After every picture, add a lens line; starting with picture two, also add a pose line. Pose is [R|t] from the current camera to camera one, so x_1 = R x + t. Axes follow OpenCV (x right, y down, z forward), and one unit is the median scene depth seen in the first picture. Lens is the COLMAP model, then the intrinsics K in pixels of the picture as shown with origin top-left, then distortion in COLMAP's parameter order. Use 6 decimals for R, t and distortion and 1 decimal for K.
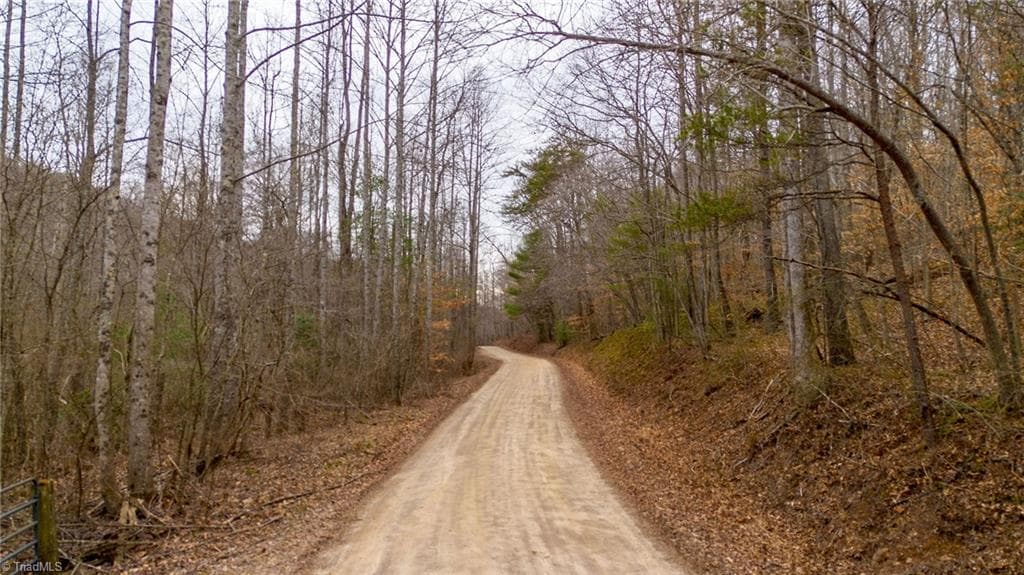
lens RADIAL K [[726.4, 0, 509.4], [0, 726.4, 279.5], [0, 0, 1]] dist [0.060342, -0.050813]
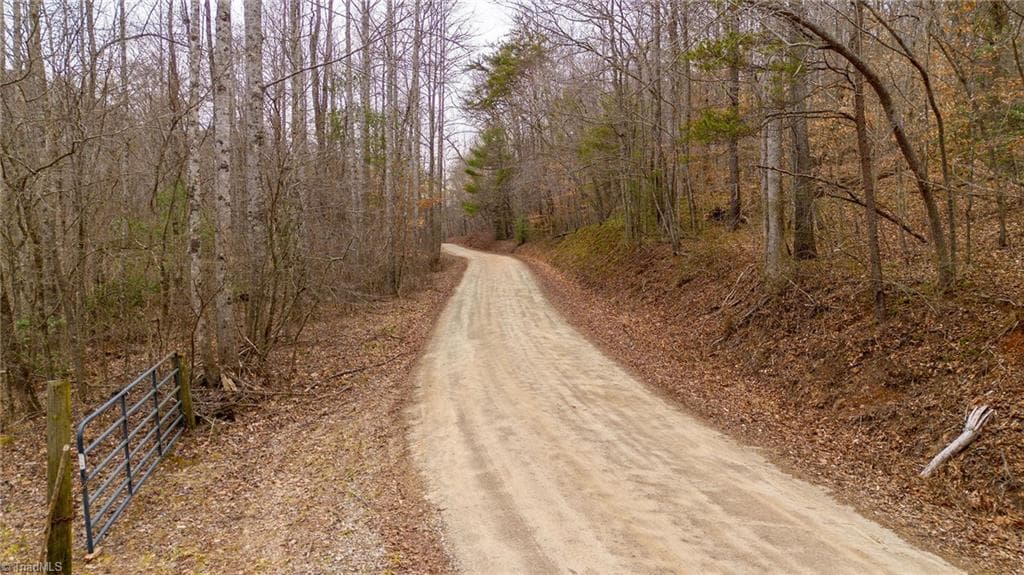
lens RADIAL K [[729.6, 0, 514.4], [0, 729.6, 281.1], [0, 0, 1]] dist [0.071729, -0.050359]
pose [[0.996977, -0.004280, 0.077574, -0.120829], [-0.006883, 0.989690, 0.143062, -0.015063], [-0.077387, -0.143163, 0.986669, -0.148996]]
